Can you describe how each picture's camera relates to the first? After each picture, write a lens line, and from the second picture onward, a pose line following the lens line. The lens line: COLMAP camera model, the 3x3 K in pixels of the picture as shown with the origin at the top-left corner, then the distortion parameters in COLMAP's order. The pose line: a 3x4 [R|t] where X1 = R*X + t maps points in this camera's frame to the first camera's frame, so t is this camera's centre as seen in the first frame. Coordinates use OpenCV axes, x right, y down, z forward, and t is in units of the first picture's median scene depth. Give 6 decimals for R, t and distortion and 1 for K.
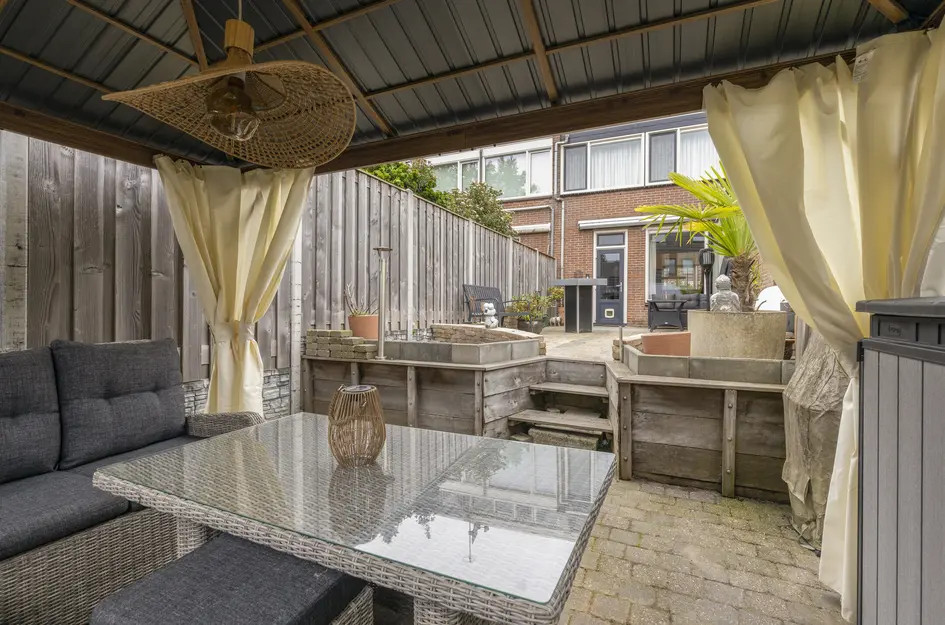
lens RADIAL K [[442.0, 0, 471.7], [0, 442.0, 320.2], [0, 0, 1]] dist [-0.002732, -0.000798]
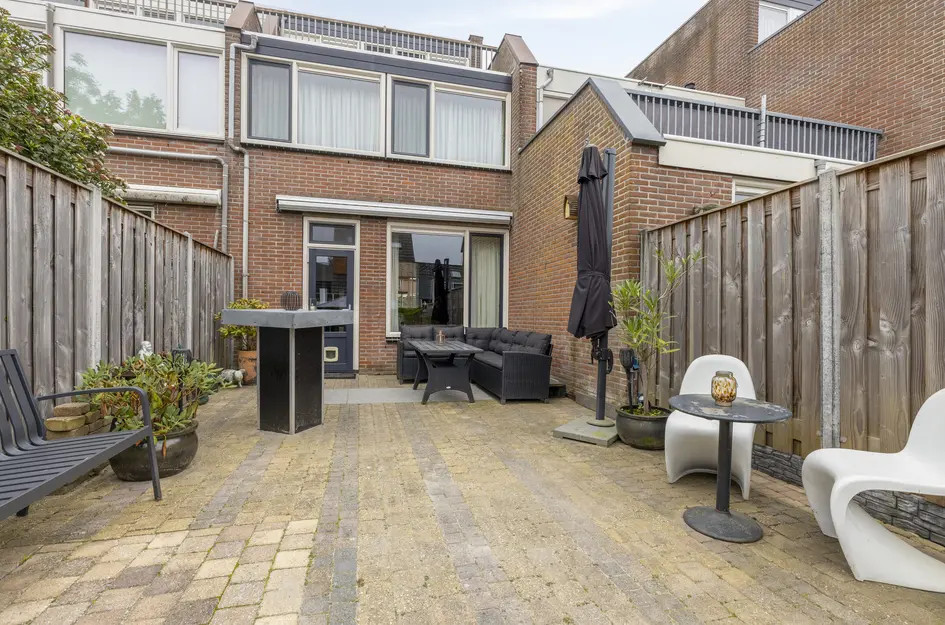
lens RADIAL K [[442.0, 0, 471.7], [0, 442.0, 320.2], [0, 0, 1]] dist [-0.002732, -0.000798]
pose [[0.772728, -0.003257, 0.634729, 0.074856], [0.005697, 0.999982, -0.001803, -0.060678], [-0.634712, 0.005010, 0.772732, 0.403966]]
